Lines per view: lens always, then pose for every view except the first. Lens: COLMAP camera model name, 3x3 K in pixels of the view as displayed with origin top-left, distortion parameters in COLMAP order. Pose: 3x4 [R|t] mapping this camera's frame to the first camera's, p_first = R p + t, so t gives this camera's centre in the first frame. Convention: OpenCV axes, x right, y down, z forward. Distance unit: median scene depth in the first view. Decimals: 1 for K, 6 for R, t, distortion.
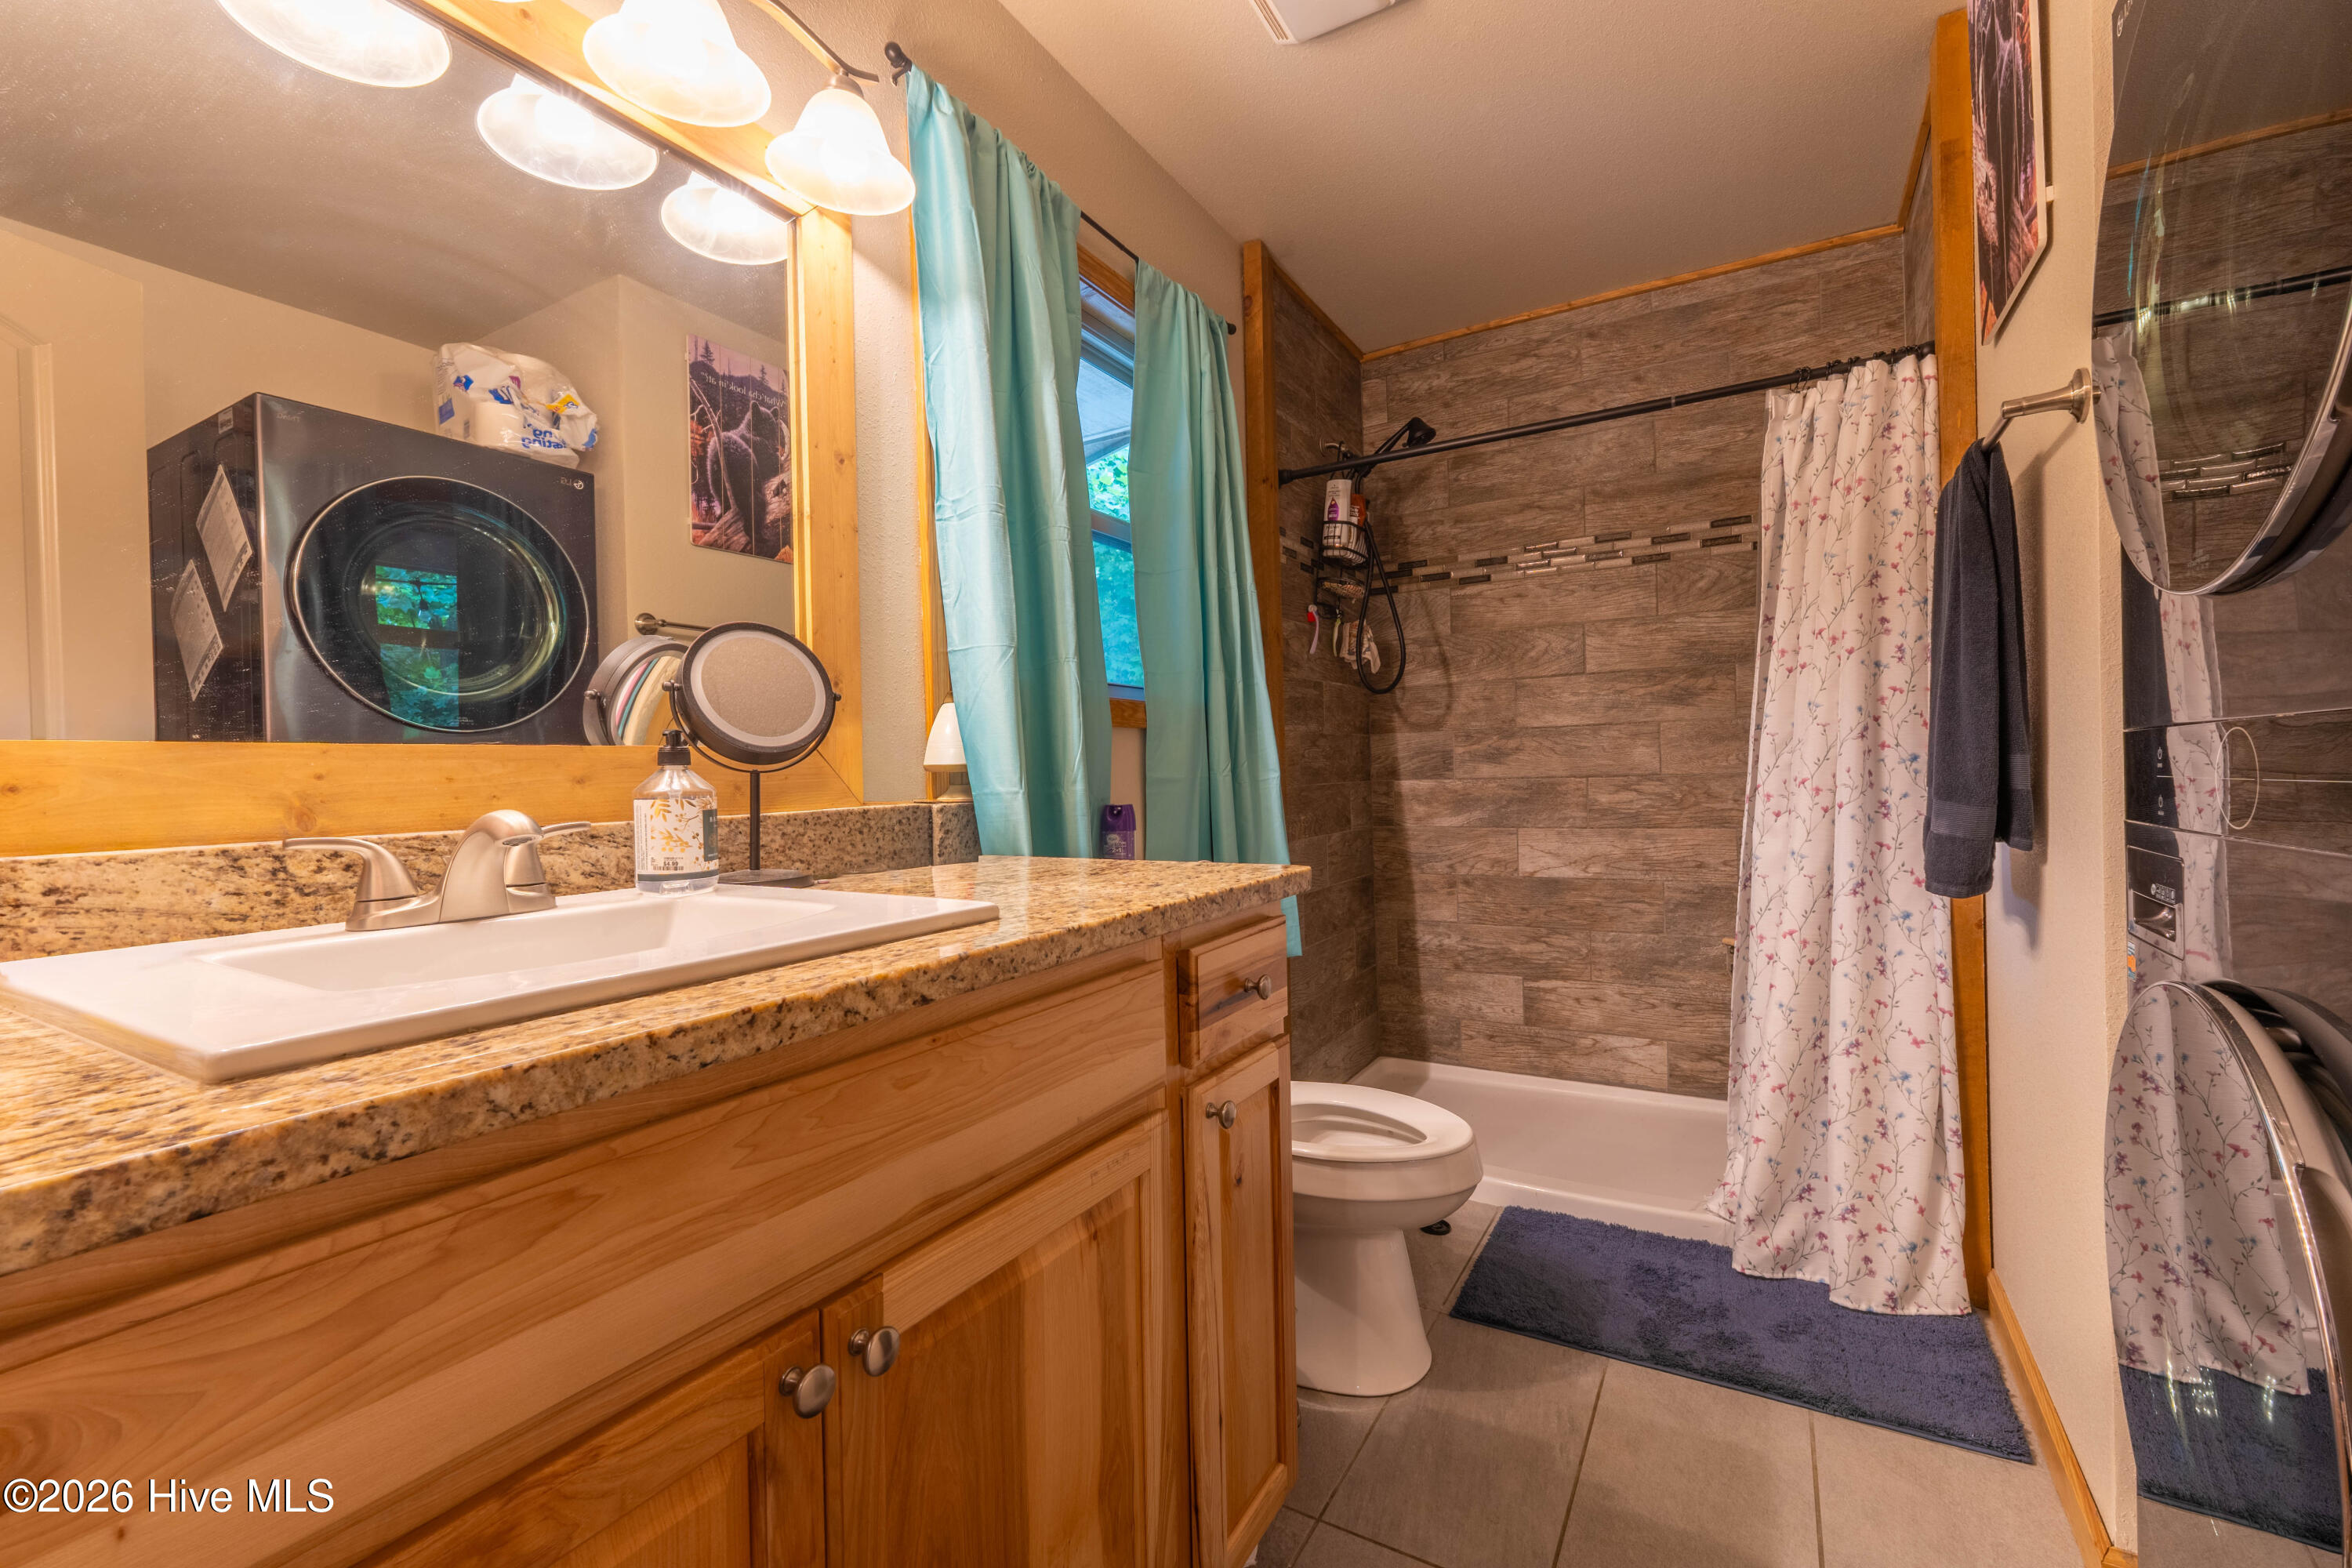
lens RADIAL K [[988.0, 0, 1176.7], [0, 988.0, 780.7], [0, 0, 1]] dist [0.006969, -0.000490]
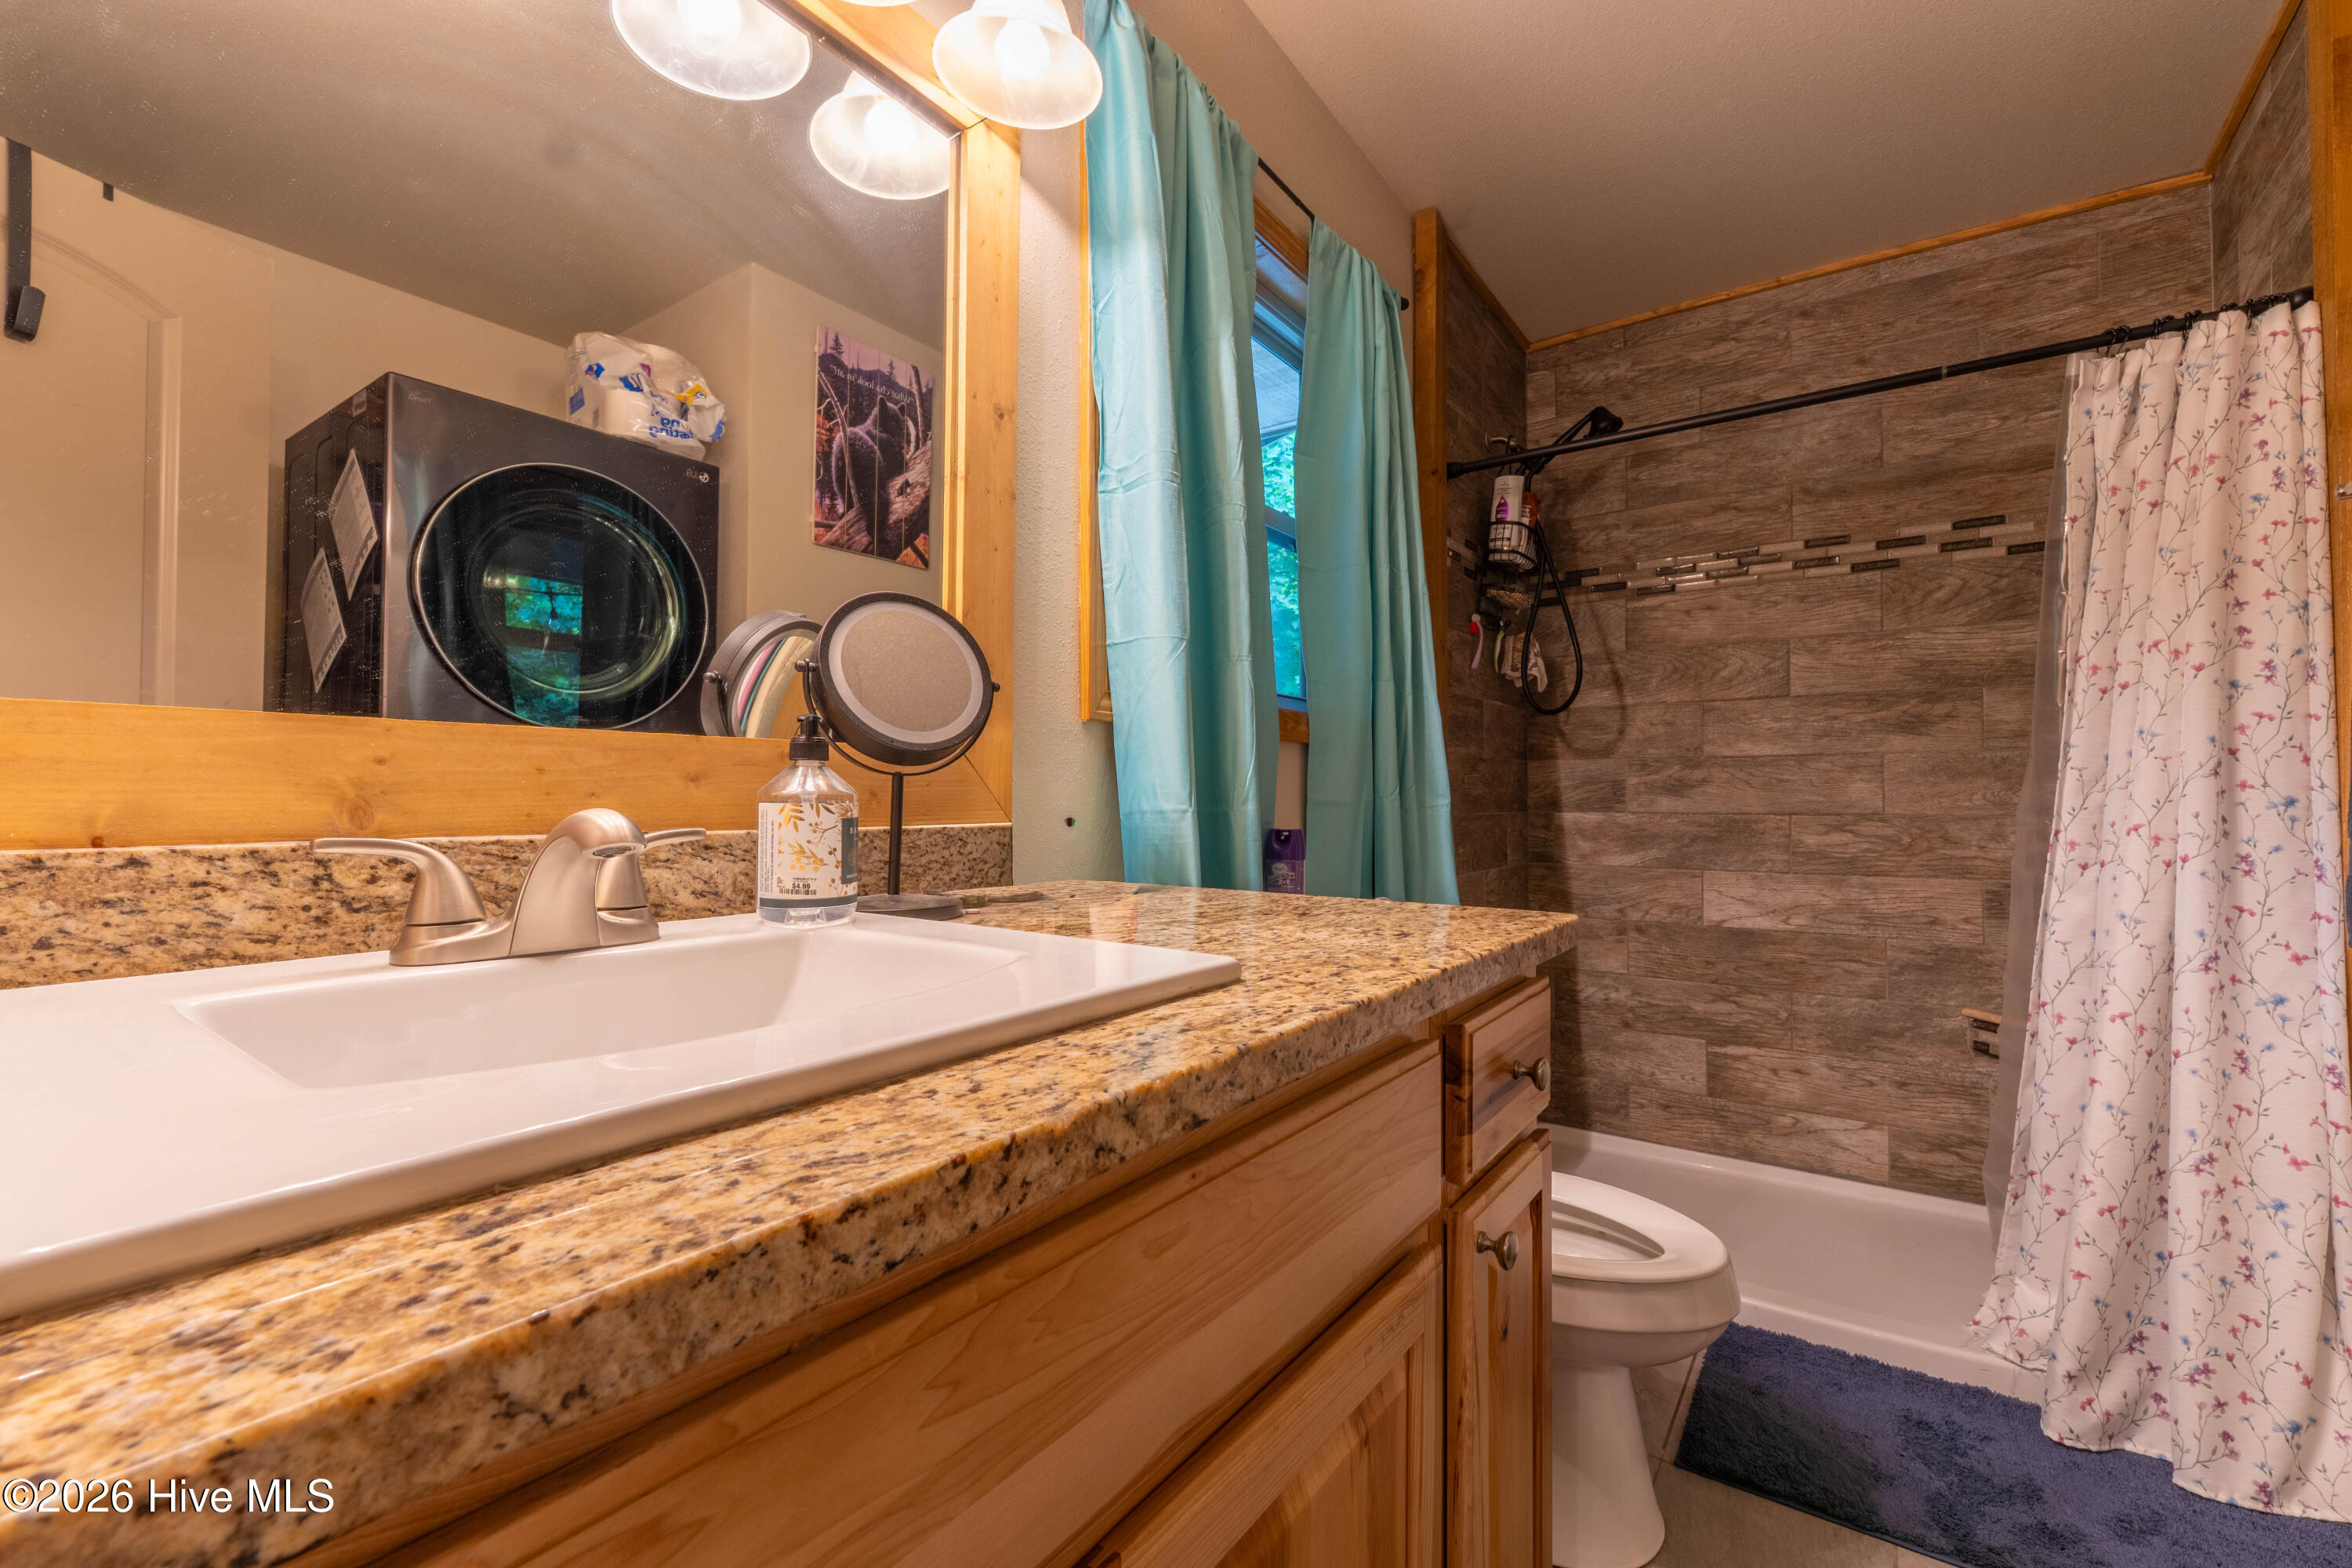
lens RADIAL K [[988.0, 0, 1176.7], [0, 988.0, 780.7], [0, 0, 1]] dist [0.006969, -0.000490]
pose [[0.995911, 0.026737, -0.086297, -0.074670], [-0.029014, 0.999260, -0.025246, 0.006055], [0.085558, 0.027647, 0.995950, 0.121532]]
